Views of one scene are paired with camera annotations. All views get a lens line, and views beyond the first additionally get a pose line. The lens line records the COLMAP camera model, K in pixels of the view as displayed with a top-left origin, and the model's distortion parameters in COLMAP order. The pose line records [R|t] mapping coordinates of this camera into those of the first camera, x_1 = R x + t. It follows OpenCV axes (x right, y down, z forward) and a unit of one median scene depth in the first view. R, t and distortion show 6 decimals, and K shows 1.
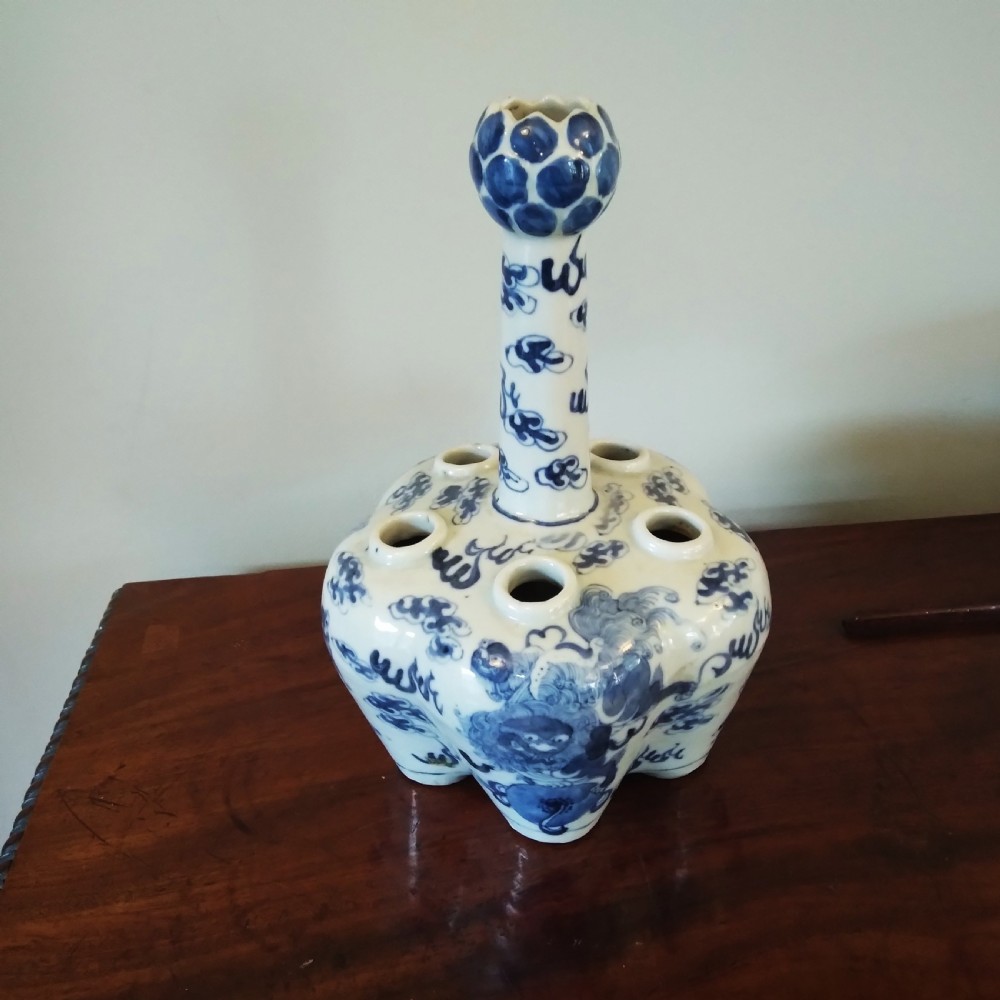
lens RADIAL K [[1068.5, 0, 524.8], [0, 1068.5, 489.1], [0, 0, 1]] dist [0.163626, -0.405904]
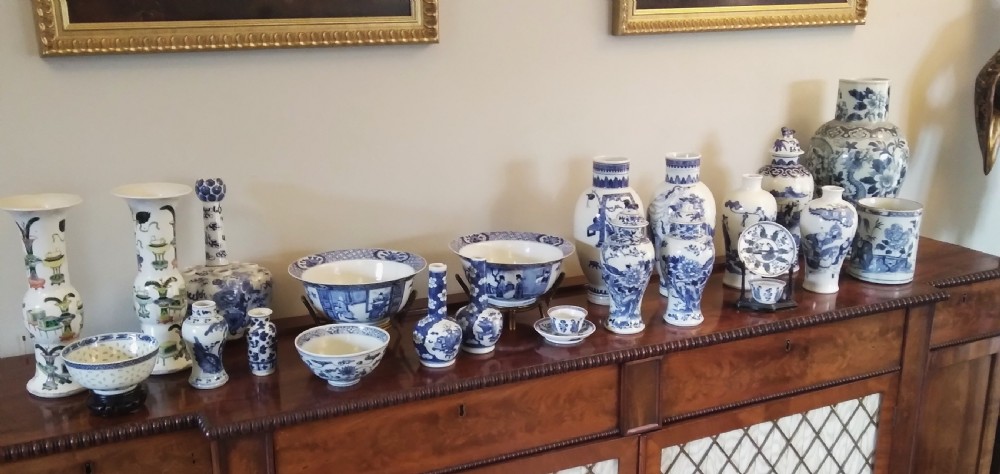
lens RADIAL K [[1011.8, 0, 514.4], [0, 1011.8, 280.6], [0, 0, 1]] dist [0.062074, -0.006873]
pose [[0.877973, -0.096529, 0.468877, -0.966988], [0.261088, 0.917516, -0.299995, 1.812838], [-0.401244, 0.385806, 0.830757, -3.219602]]
